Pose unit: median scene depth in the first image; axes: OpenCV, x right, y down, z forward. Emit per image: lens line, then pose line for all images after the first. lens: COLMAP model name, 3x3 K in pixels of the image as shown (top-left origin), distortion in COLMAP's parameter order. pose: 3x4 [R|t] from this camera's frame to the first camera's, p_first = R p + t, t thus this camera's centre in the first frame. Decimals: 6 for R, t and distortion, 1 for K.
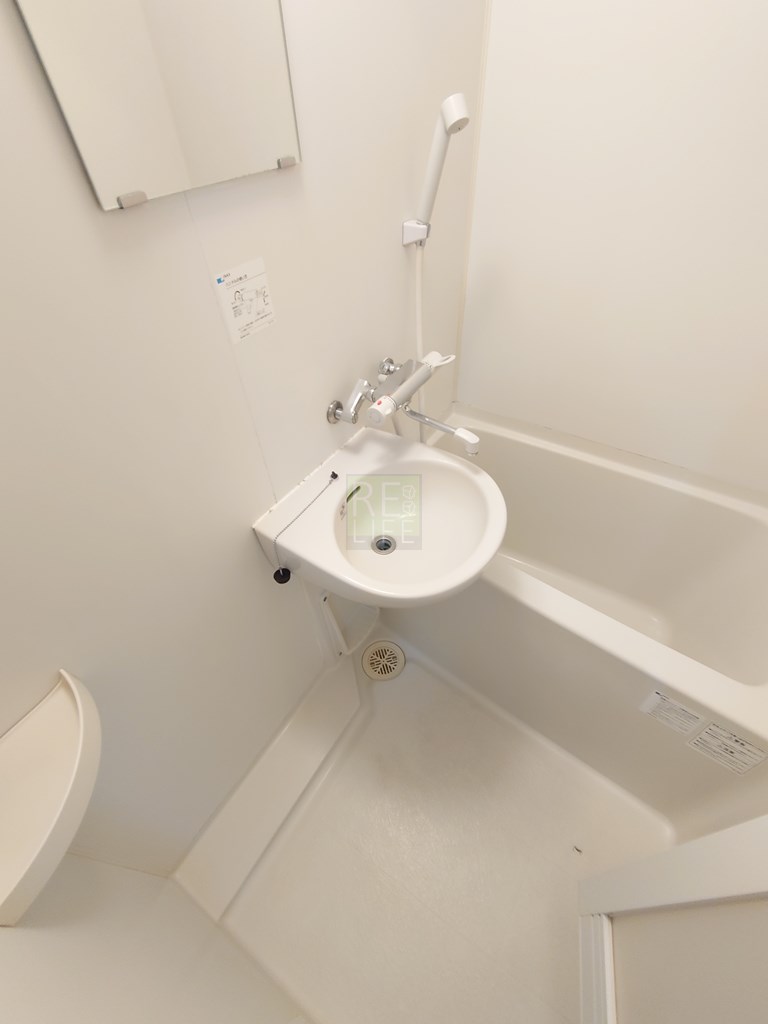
lens RADIAL K [[427.6, 0, 366.8], [0, 427.6, 509.0], [0, 0, 1]] dist [0.001003, 0.000158]
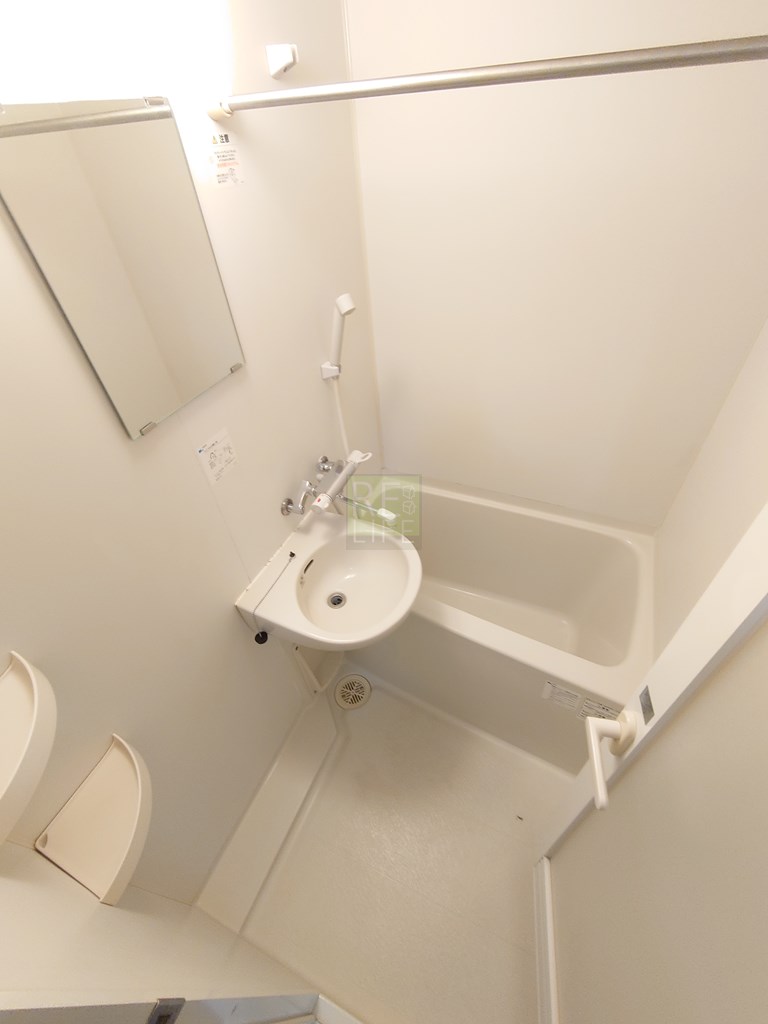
lens RADIAL K [[427.6, 0, 366.8], [0, 427.6, 509.0], [0, 0, 1]] dist [0.001003, 0.000158]
pose [[0.987924, -0.121908, 0.095627, 0.041176], [0.128223, 0.989747, -0.062919, -0.102302], [-0.086976, 0.074421, 0.993427, -0.332934]]
